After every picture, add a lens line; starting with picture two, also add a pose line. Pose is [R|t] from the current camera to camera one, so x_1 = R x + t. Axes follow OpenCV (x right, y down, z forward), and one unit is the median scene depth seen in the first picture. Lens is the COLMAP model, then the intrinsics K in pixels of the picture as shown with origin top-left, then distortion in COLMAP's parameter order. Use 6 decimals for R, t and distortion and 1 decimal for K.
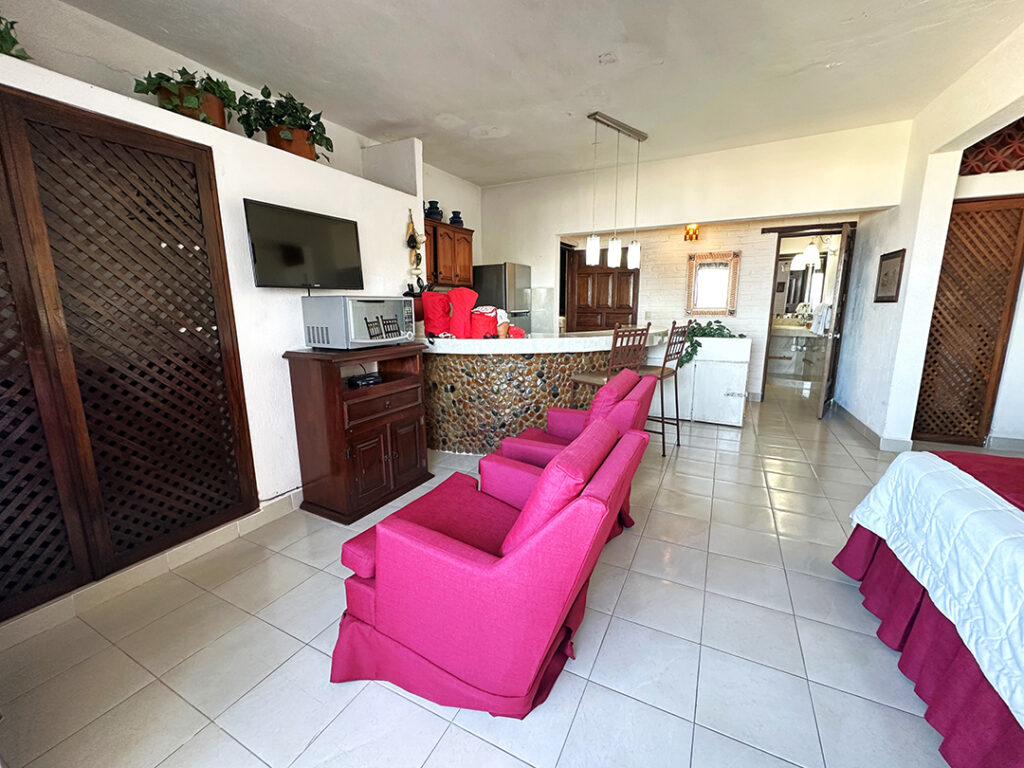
lens RADIAL K [[416.9, 0, 512.0], [0, 416.9, 384.0], [0, 0, 1]] dist [-0.001144, 0.000324]
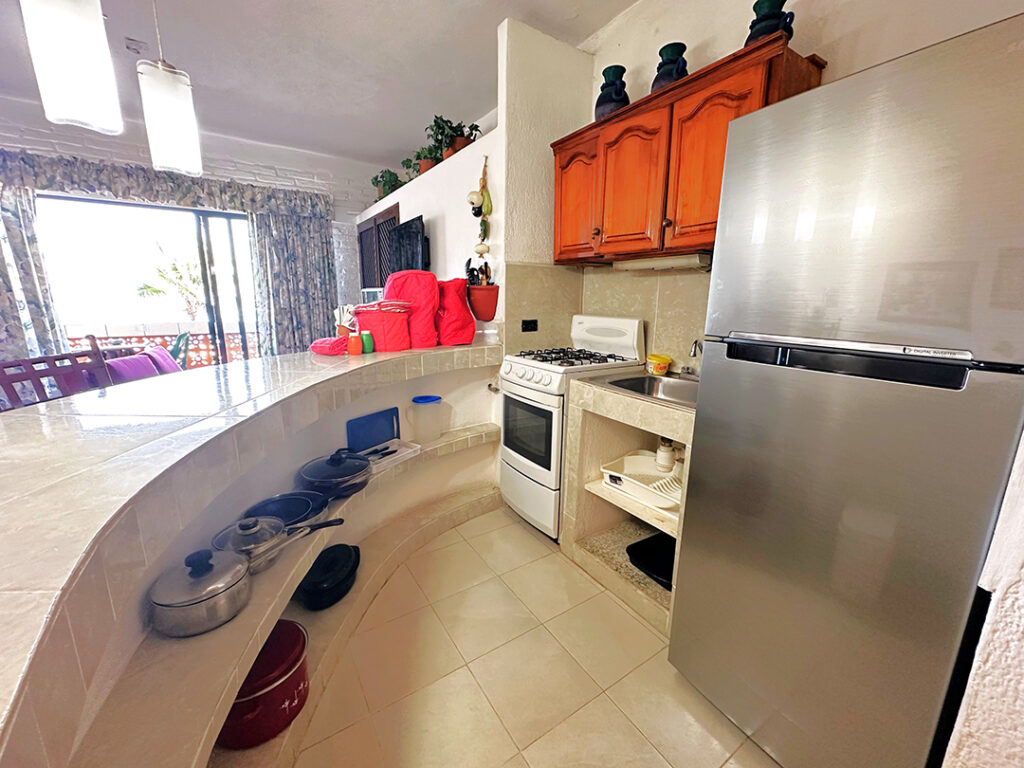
lens RADIAL K [[407.5, 0, 512.0], [0, 407.5, 384.0], [0, 0, 1]] dist [-0.002672, -0.000146]
pose [[-0.496298, 0.181892, -0.848884, 0.355358], [-0.173236, 0.937391, 0.302138, -0.271013], [0.850692, 0.297007, -0.433715, 1.393070]]
